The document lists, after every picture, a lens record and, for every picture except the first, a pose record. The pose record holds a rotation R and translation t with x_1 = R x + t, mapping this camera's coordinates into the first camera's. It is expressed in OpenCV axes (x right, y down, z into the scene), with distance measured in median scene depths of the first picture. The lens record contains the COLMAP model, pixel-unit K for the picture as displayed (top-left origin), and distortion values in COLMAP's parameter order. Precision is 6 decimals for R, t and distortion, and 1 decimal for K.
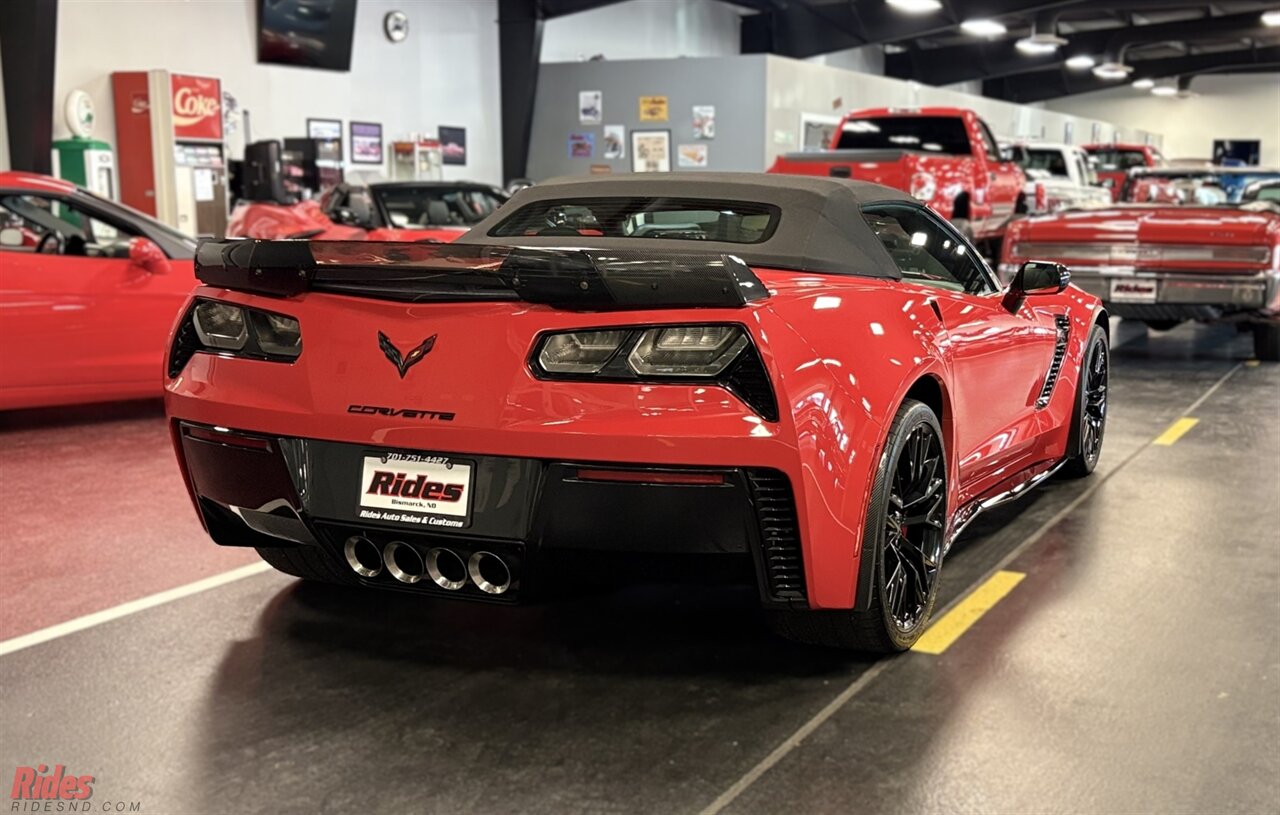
lens RADIAL K [[1560.0, 0, 699.3], [0, 1560.0, 439.7], [0, 0, 1]] dist [0.182269, -0.760817]
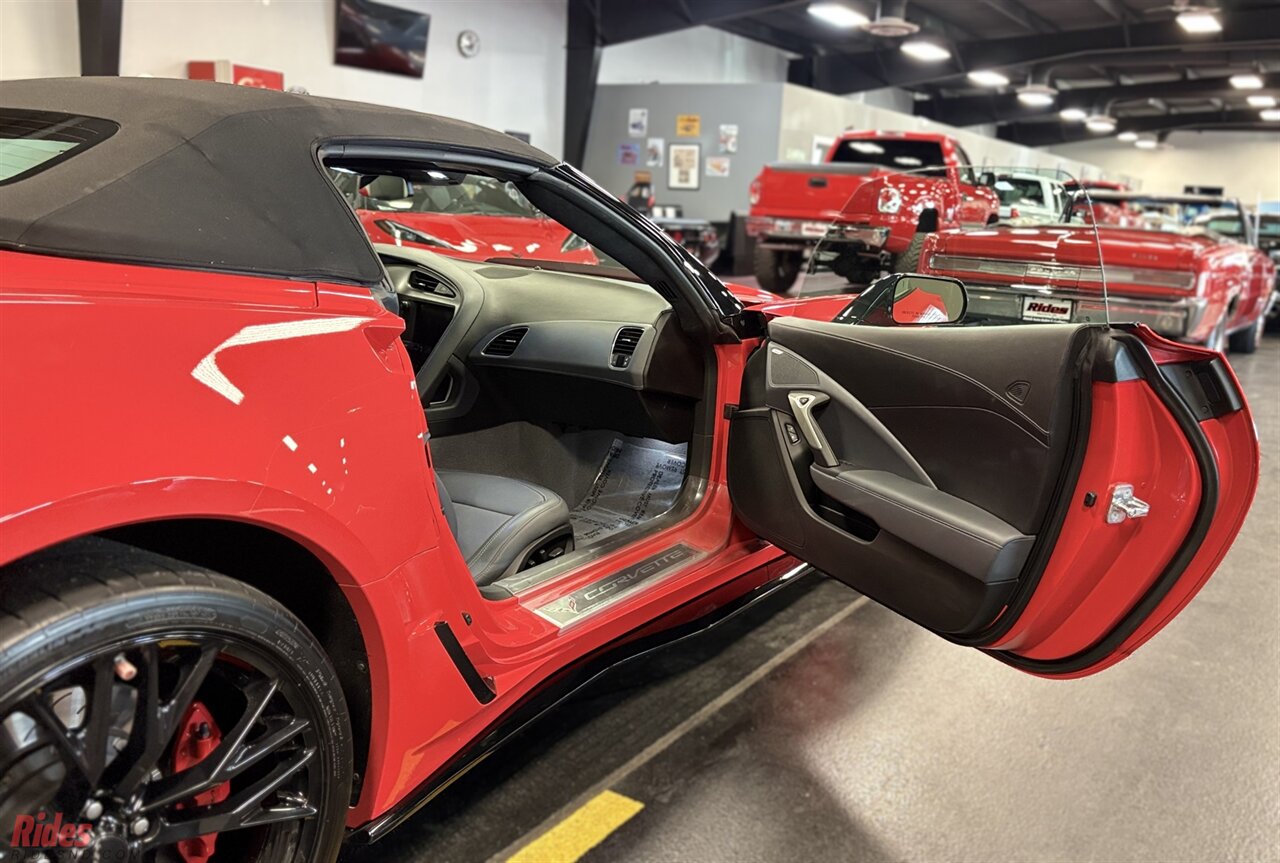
lens RADIAL K [[1235.5, 0, 640.0], [0, 1235.5, 431.5], [0, 0, 1]] dist [0.006675, 0.001429]
pose [[0.994083, 0.070254, -0.082846, 0.213071], [-0.067864, 0.997203, 0.031318, -0.060216], [0.084814, -0.025510, 0.996070, 0.494275]]
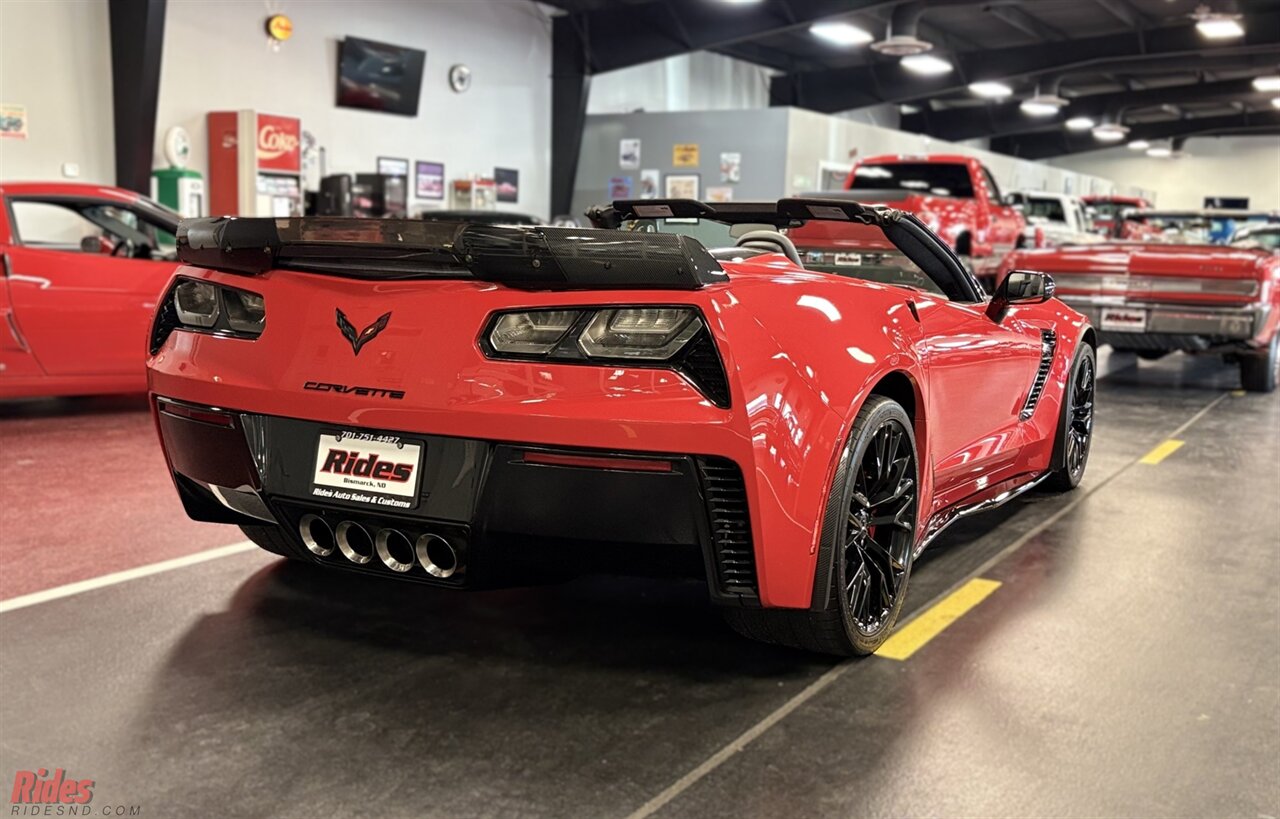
lens RADIAL K [[1391.0, 0, 602.5], [0, 1391.0, 413.8], [0, 0, 1]] dist [0.105799, -0.305498]
pose [[0.995741, 0.031101, -0.086789, 0.028394], [-0.033515, 0.999087, -0.026494, 0.010391], [0.085886, 0.029290, 0.995874, 0.088772]]
